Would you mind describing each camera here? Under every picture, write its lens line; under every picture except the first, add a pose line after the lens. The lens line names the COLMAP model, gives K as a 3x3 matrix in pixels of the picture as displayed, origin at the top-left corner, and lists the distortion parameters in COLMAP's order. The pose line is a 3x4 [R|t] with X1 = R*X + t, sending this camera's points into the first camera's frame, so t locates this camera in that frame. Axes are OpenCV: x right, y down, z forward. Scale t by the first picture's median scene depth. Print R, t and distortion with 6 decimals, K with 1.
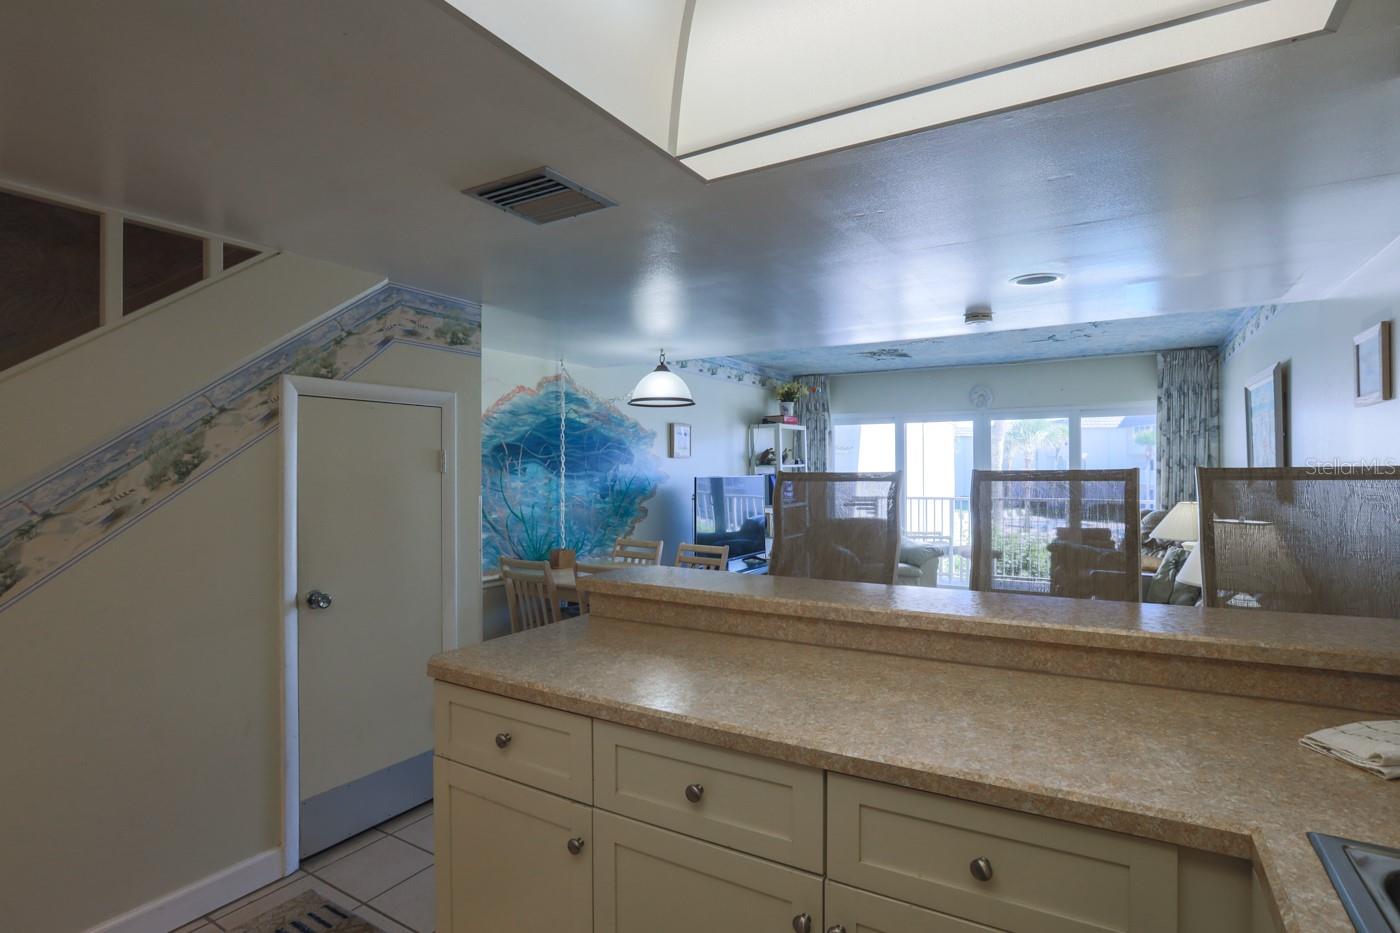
lens RADIAL K [[701.2, 0, 700.0], [0, 701.2, 466.5], [0, 0, 1]] dist [-0.042890, 0.023211]
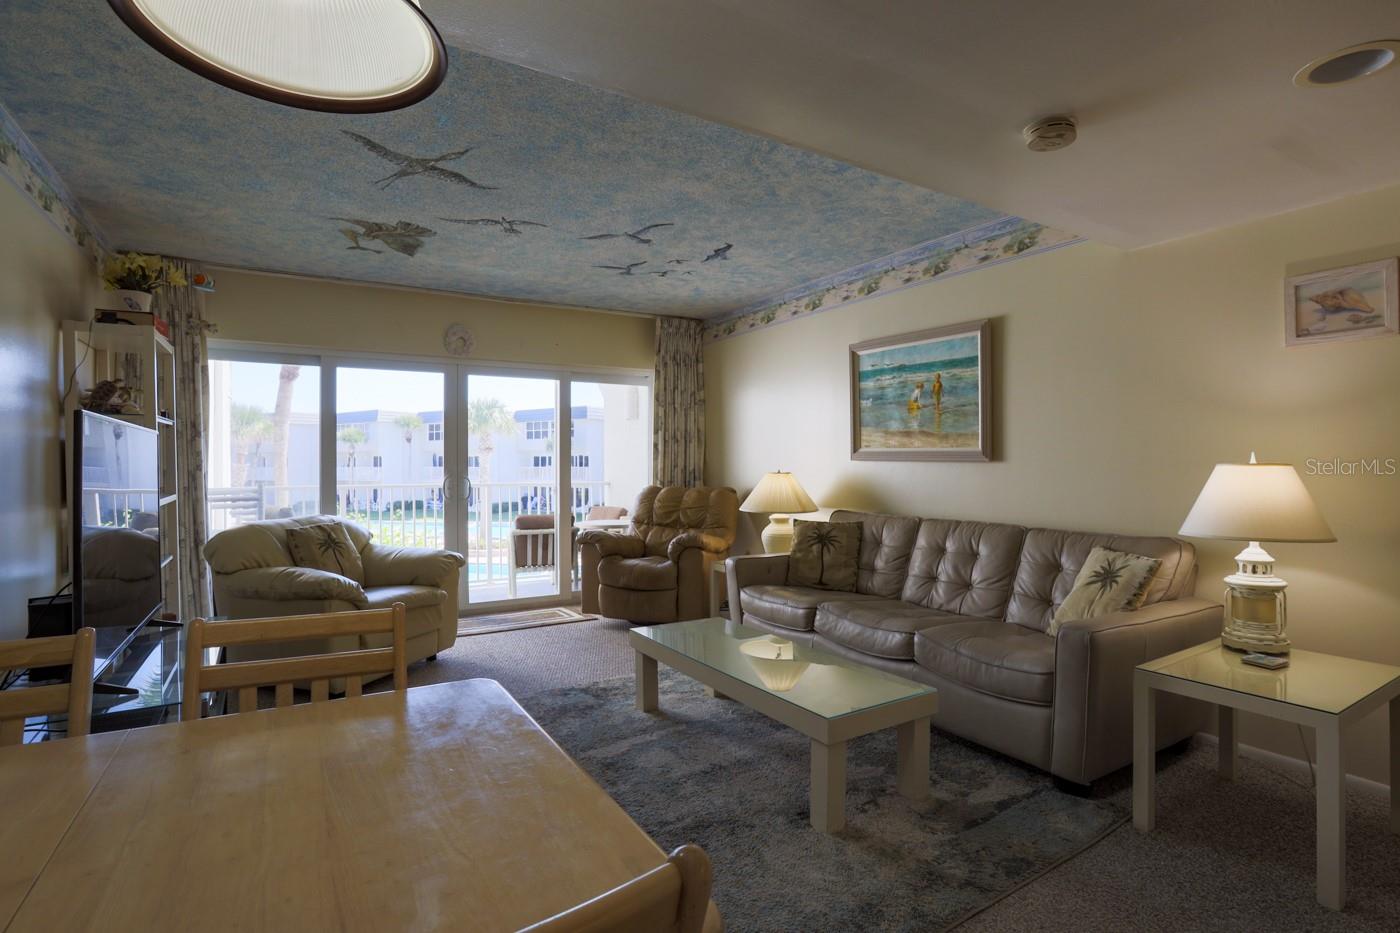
lens RADIAL K [[701.2, 0, 700.0], [0, 701.2, 466.5], [0, 0, 1]] dist [-0.042890, 0.023211]
pose [[0.477059, -0.000168, 0.878871, -0.132144], [-0.001065, 0.999999, 0.000769, 0.034828], [-0.878871, -0.001303, 0.477058, 0.504739]]
